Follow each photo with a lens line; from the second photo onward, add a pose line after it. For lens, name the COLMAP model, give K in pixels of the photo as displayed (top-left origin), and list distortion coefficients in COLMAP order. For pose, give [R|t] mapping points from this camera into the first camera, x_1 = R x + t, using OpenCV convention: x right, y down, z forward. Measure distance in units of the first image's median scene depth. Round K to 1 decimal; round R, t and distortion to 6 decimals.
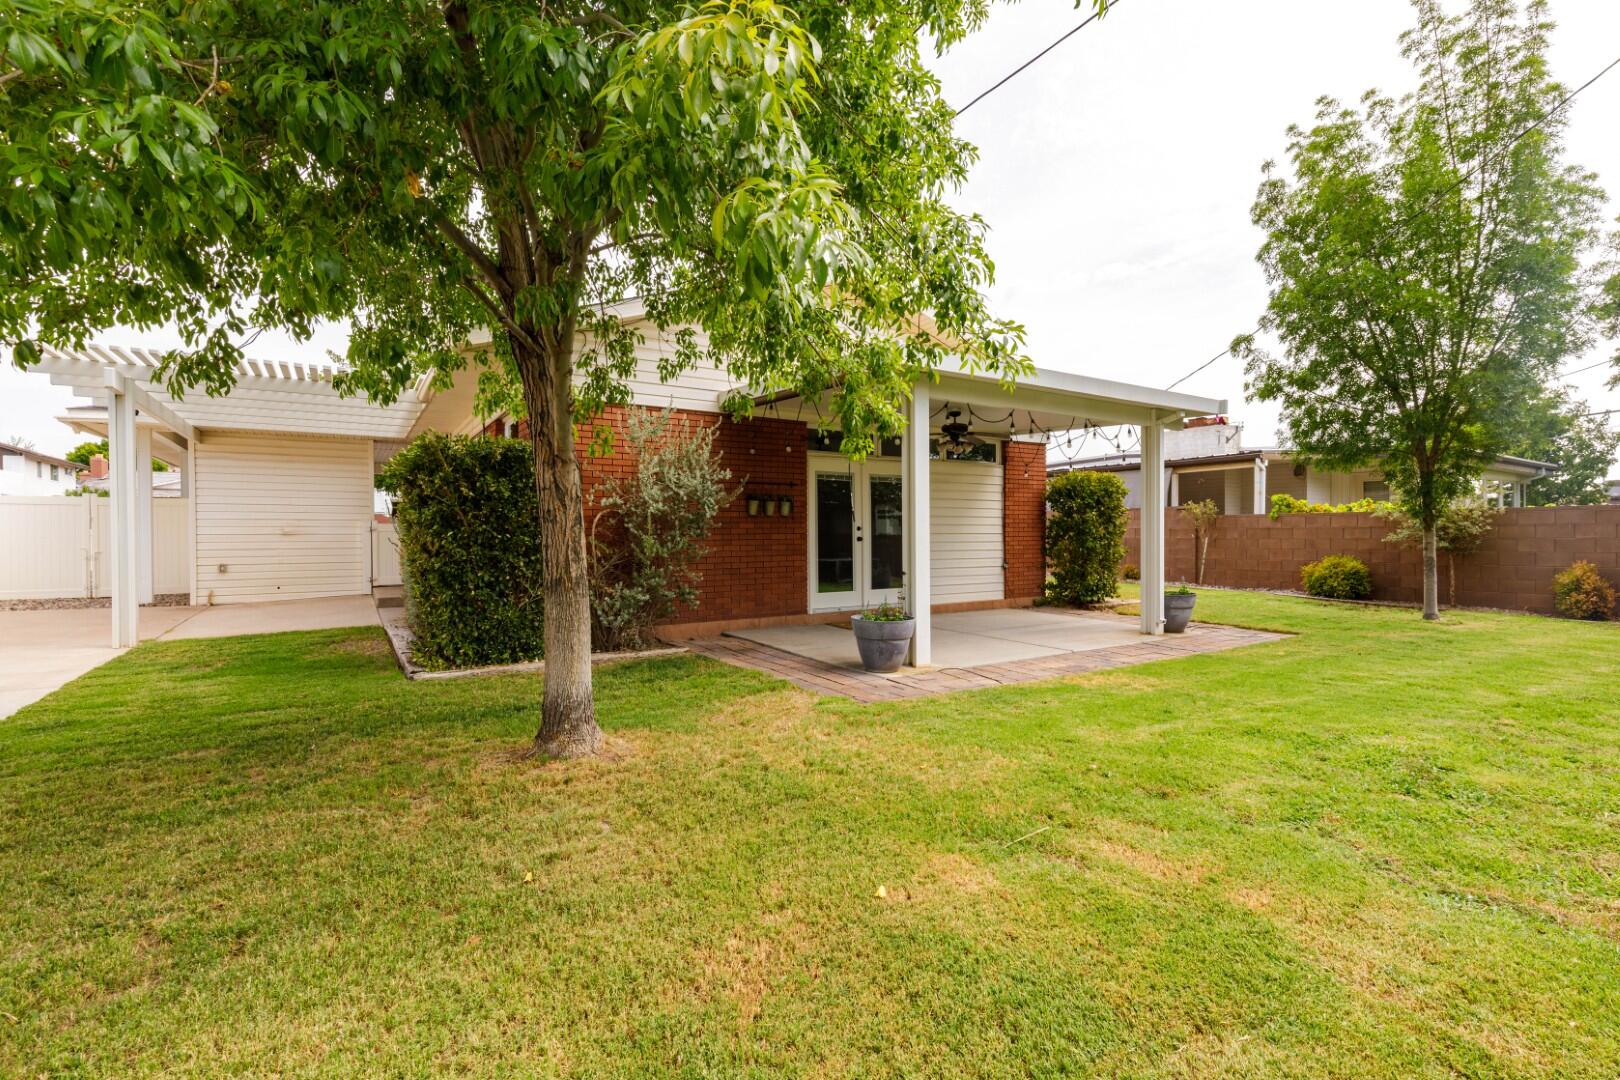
lens RADIAL K [[725.7, 0, 809.2], [0, 725.7, 539.3], [0, 0, 1]] dist [0.005839, 0.000446]
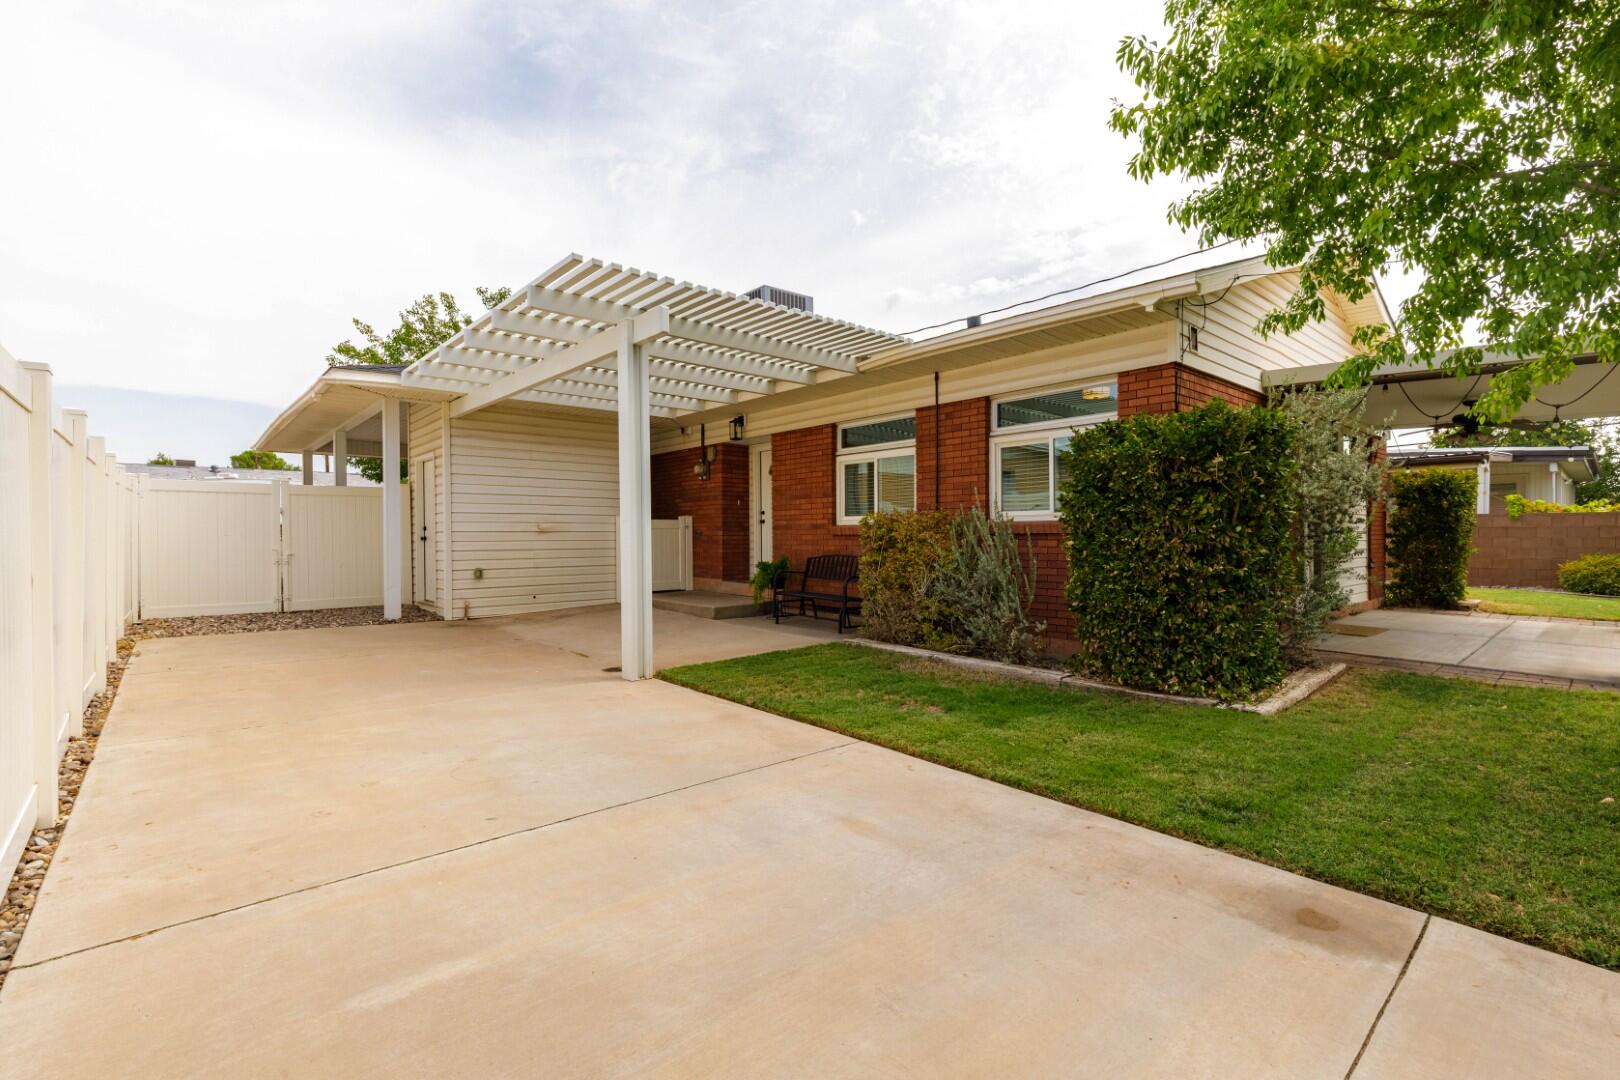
lens RADIAL K [[725.7, 0, 810.3], [0, 725.7, 537.6], [0, 0, 1]] dist [0.005839, 0.000446]
pose [[0.988512, 0.000080, 0.151144, -0.542788], [0.000122, 0.999999, -0.001326, 0.000387], [-0.151144, 0.001329, 0.988511, 0.137455]]
